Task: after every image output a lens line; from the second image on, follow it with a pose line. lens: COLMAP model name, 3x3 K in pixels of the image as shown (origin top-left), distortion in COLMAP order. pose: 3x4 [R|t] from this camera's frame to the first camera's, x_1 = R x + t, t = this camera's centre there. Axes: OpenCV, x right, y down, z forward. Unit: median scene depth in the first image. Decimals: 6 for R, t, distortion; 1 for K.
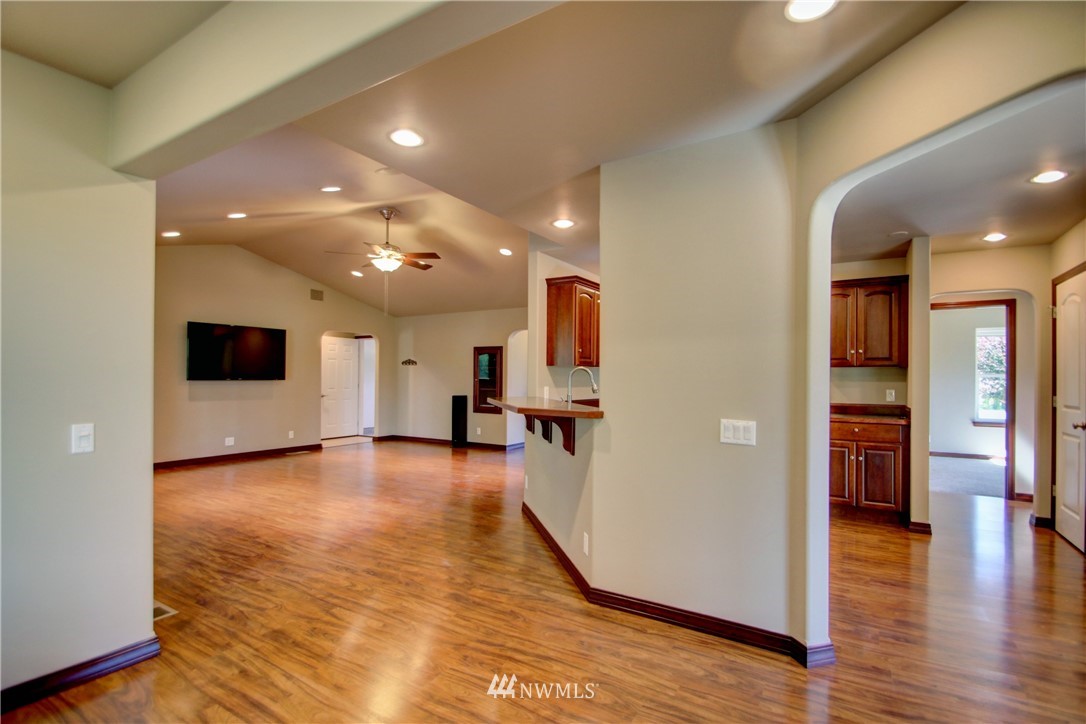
lens RADIAL K [[506.1, 0, 544.1], [0, 506.1, 375.2], [0, 0, 1]] dist [0.014613, -0.016303]
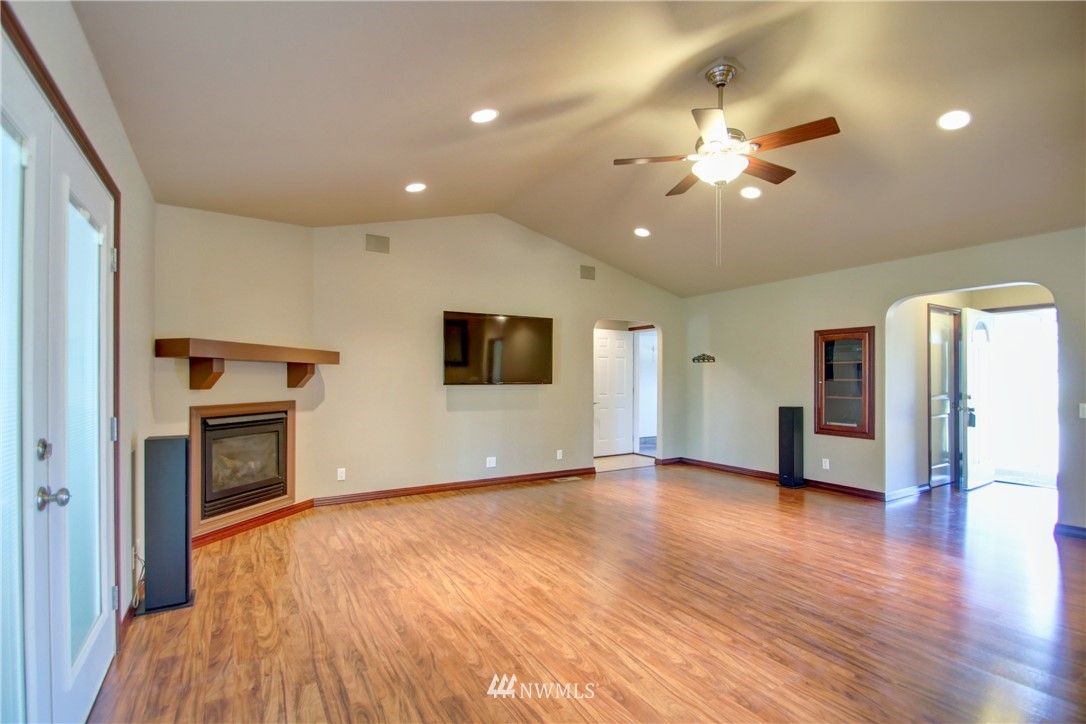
lens RADIAL K [[506.1, 0, 554.3], [0, 506.1, 380.8], [0, 0, 1]] dist [0.014613, -0.016303]
pose [[0.895143, -0.006323, -0.445735, -0.154818], [0.009732, 0.999938, 0.005361, 0.000446], [0.445673, -0.009137, 0.895149, 0.294679]]
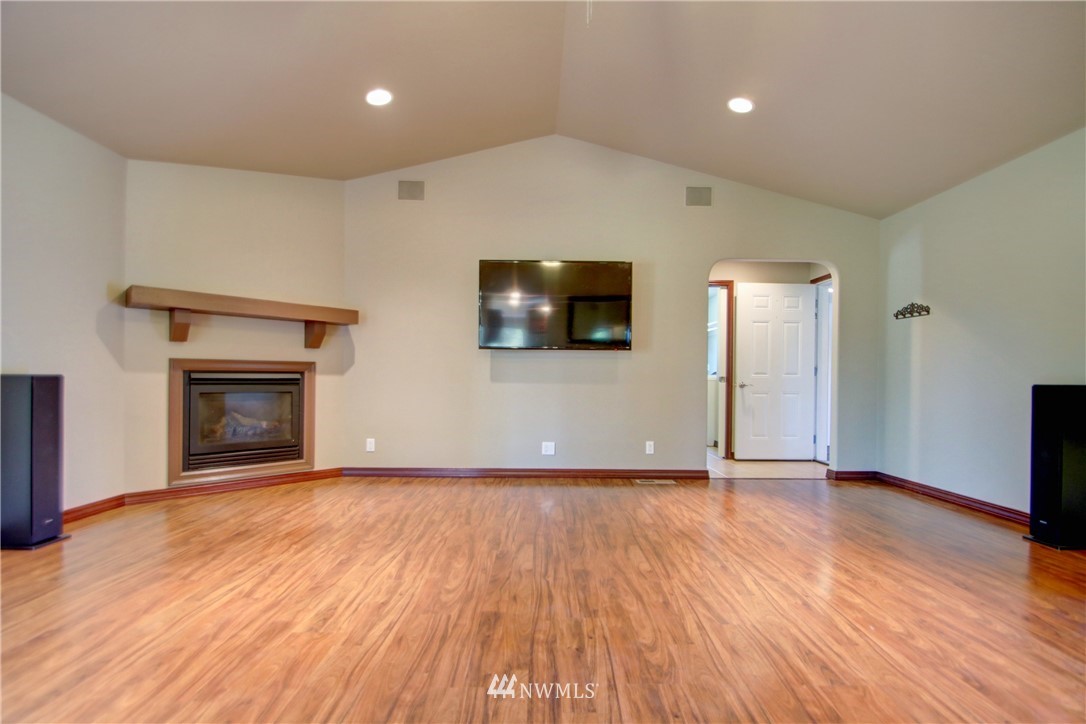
lens RADIAL K [[506.1, 0, 556.5], [0, 506.1, 381.1], [0, 0, 1]] dist [0.014613, -0.016303]
pose [[0.546616, 0.003484, -0.837376, -0.075773], [-0.000273, 0.999992, 0.003982, 0.038714], [0.837383, -0.001948, 0.546613, 0.577844]]
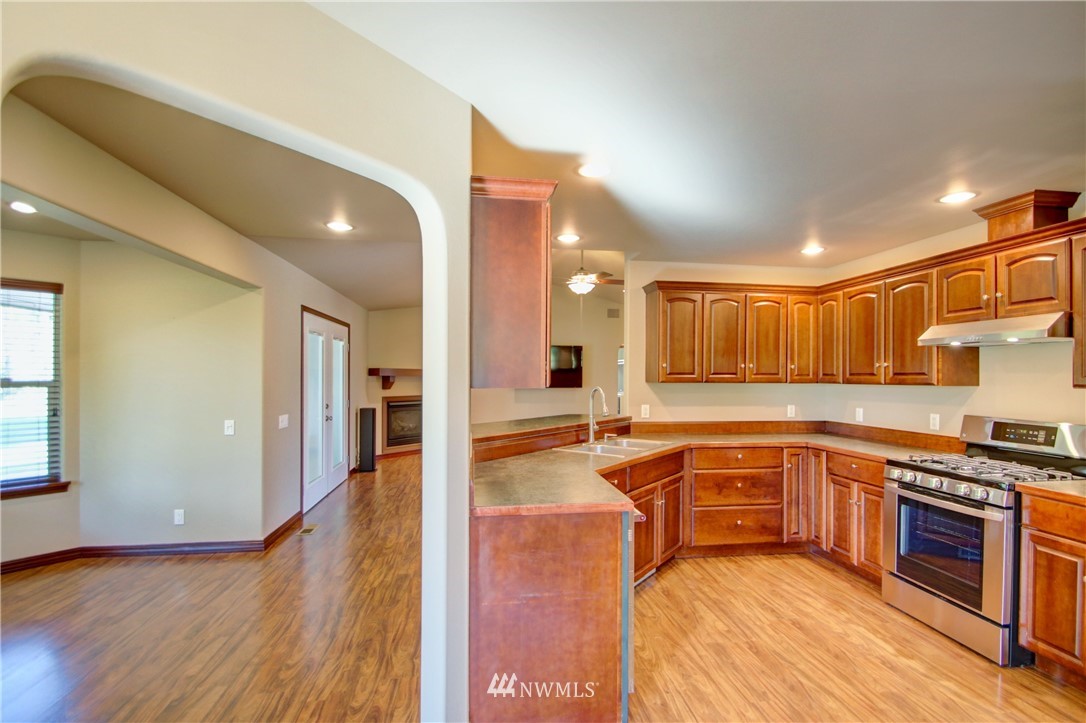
lens RADIAL K [[506.1, 0, 546.5], [0, 506.1, 375.2], [0, 0, 1]] dist [0.014613, -0.016303]
pose [[0.639925, -0.004034, -0.768427, 0.325446], [-0.006655, 0.999920, -0.010791, -0.011224], [0.768409, 0.012019, 0.639847, 0.160995]]
